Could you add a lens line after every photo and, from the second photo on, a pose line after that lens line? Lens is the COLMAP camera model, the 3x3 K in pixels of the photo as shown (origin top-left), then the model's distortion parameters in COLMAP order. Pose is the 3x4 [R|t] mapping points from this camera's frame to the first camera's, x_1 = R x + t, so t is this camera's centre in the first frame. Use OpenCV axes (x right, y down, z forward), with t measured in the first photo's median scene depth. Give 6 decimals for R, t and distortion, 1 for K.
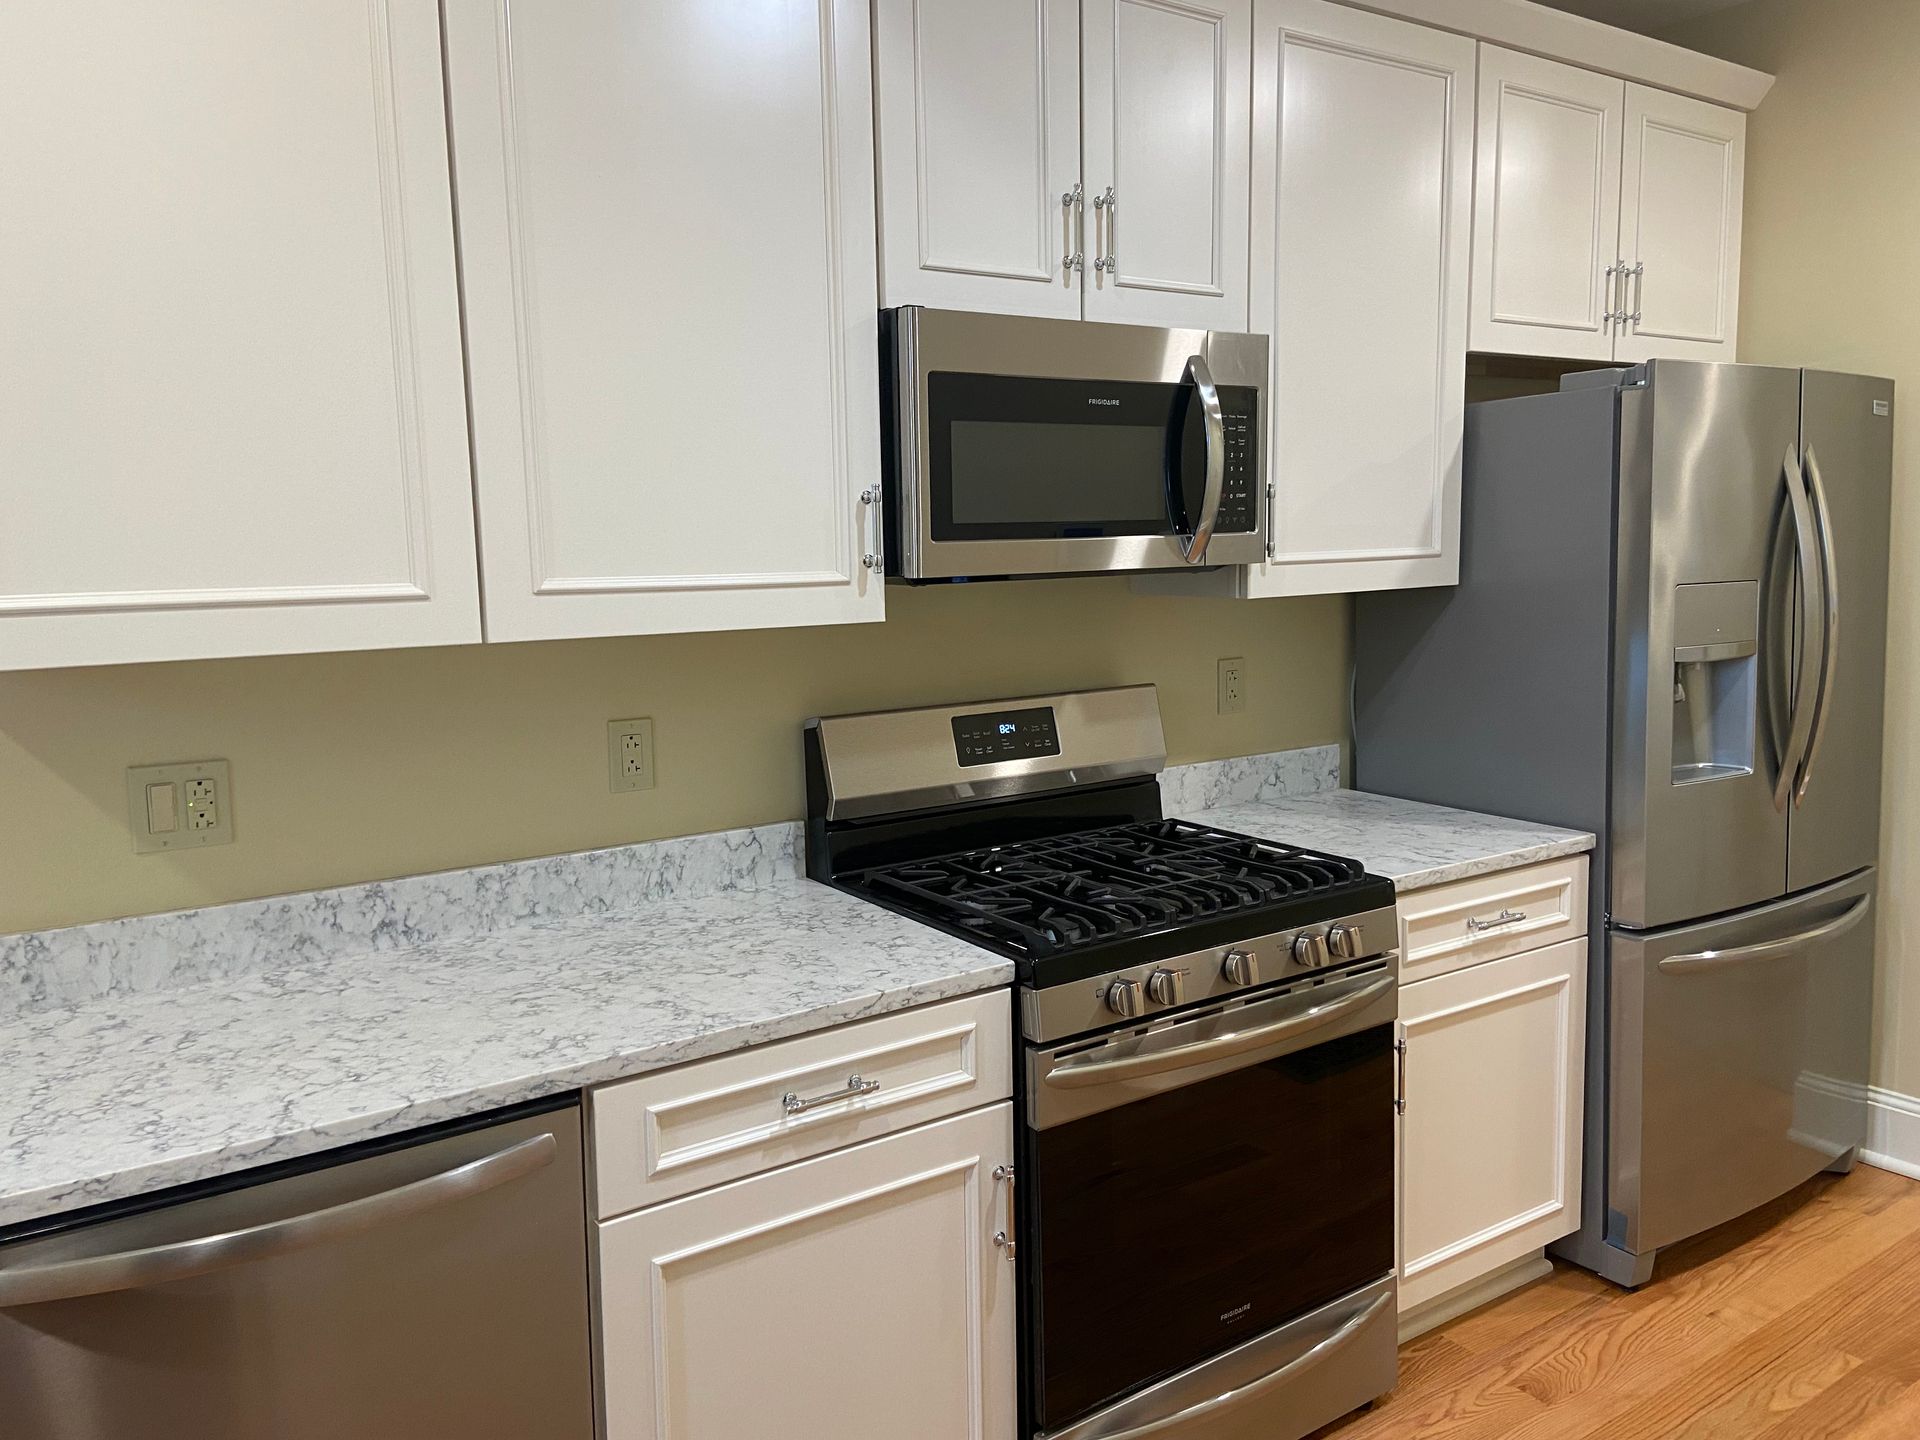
lens RADIAL K [[1454.7, 0, 960.0], [0, 1454.7, 720.0], [0, 0, 1]] dist [0.296590, 0.000491]
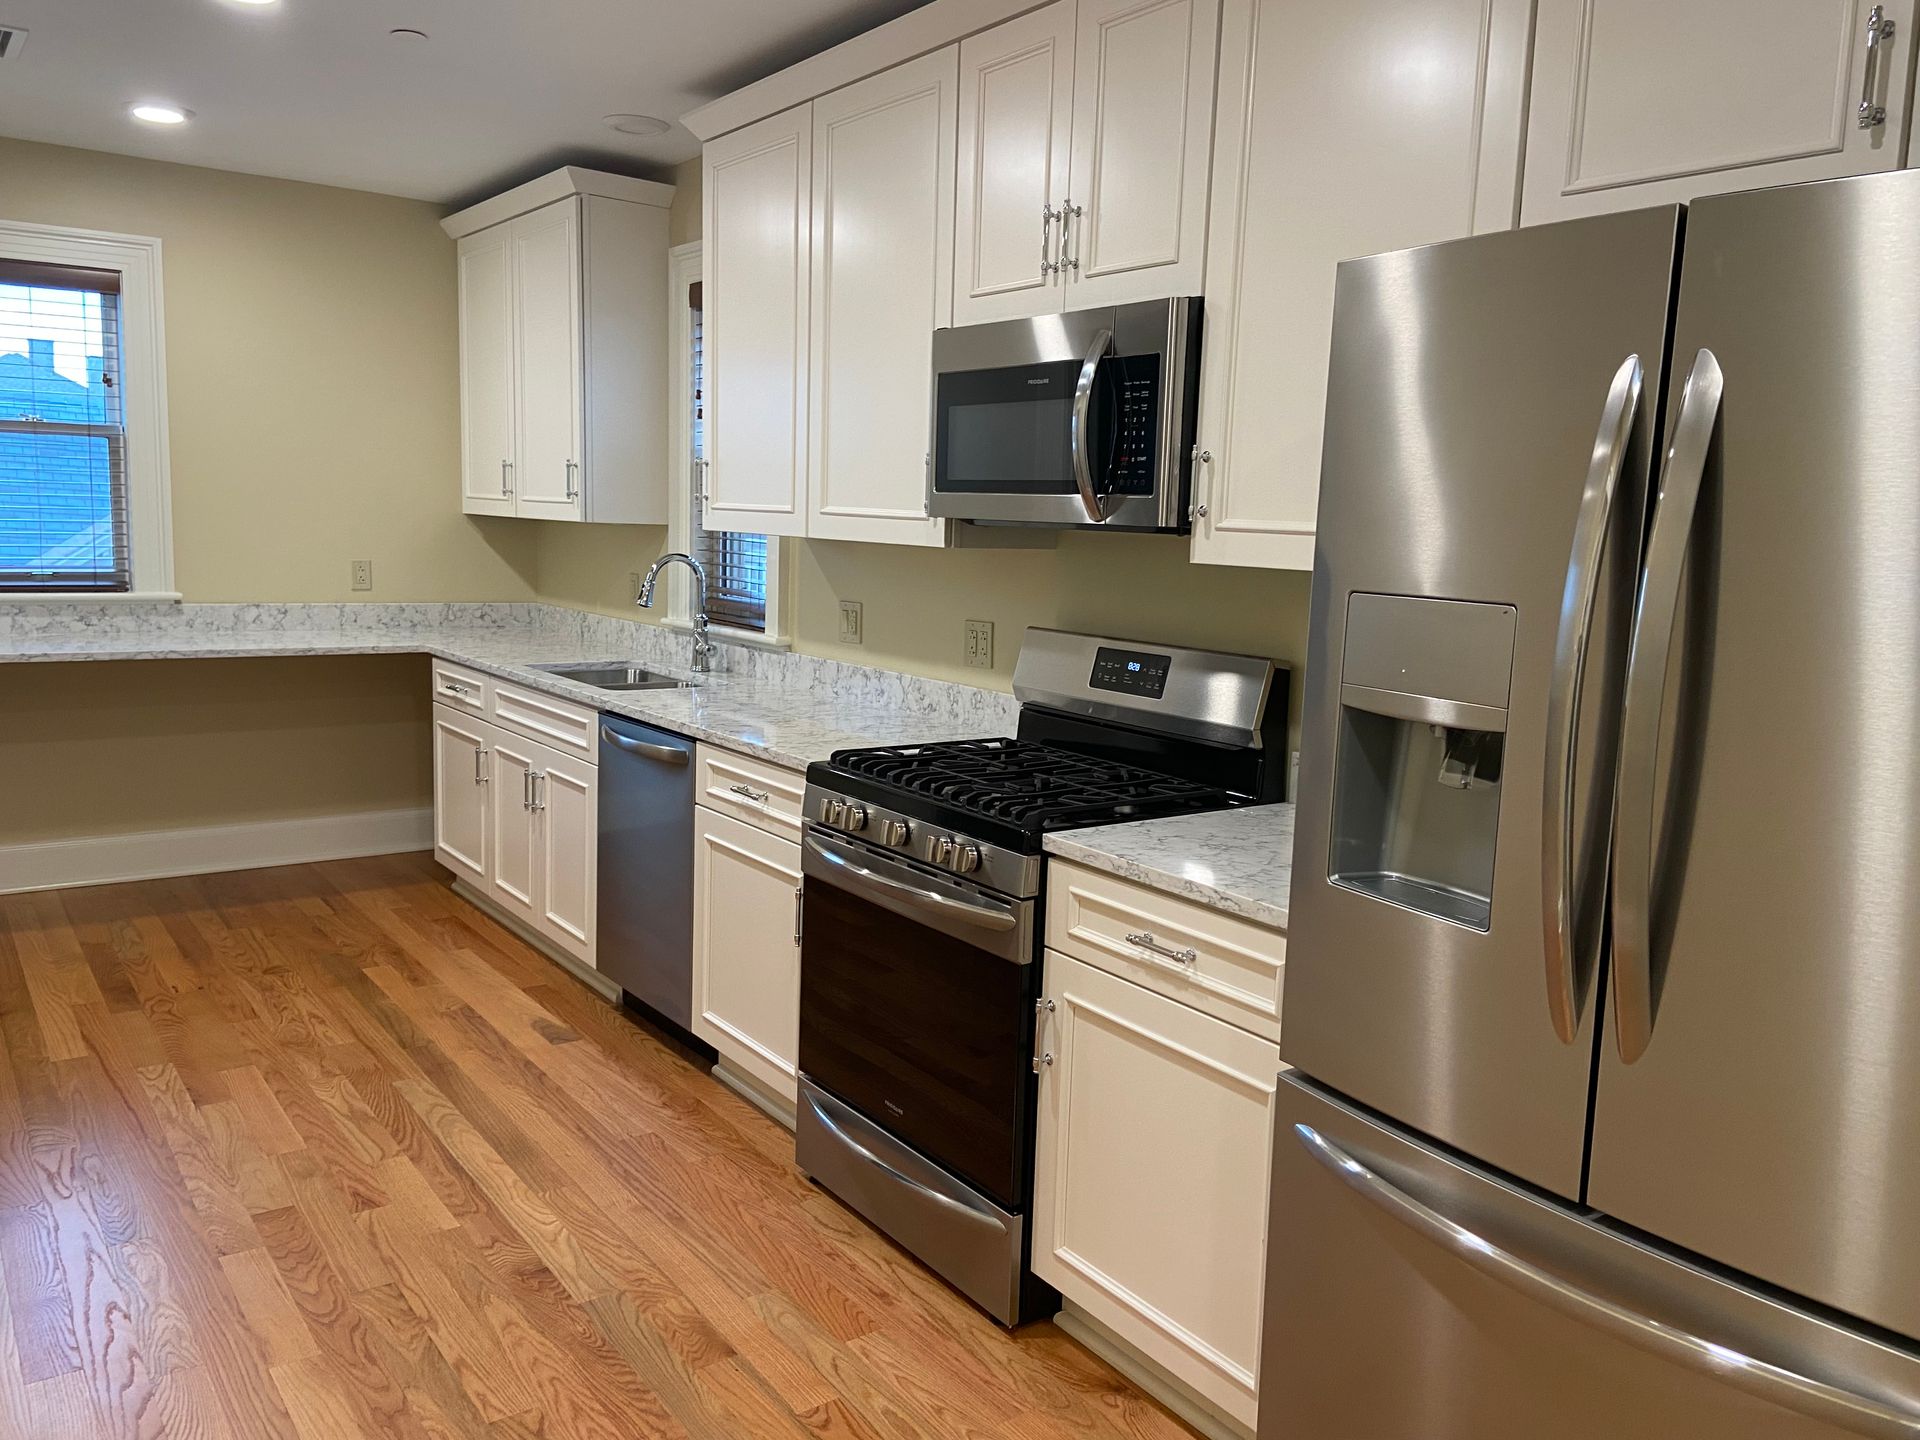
lens RADIAL K [[1454.7, 0, 960.0], [0, 1454.7, 720.0], [0, 0, 1]] dist [0.296590, 0.000491]
pose [[-0.001175, 0.152092, -0.988366, 1.247128], [-0.177011, 0.972727, 0.149896, -0.107408], [0.984208, 0.175128, 0.025779, 0.889255]]
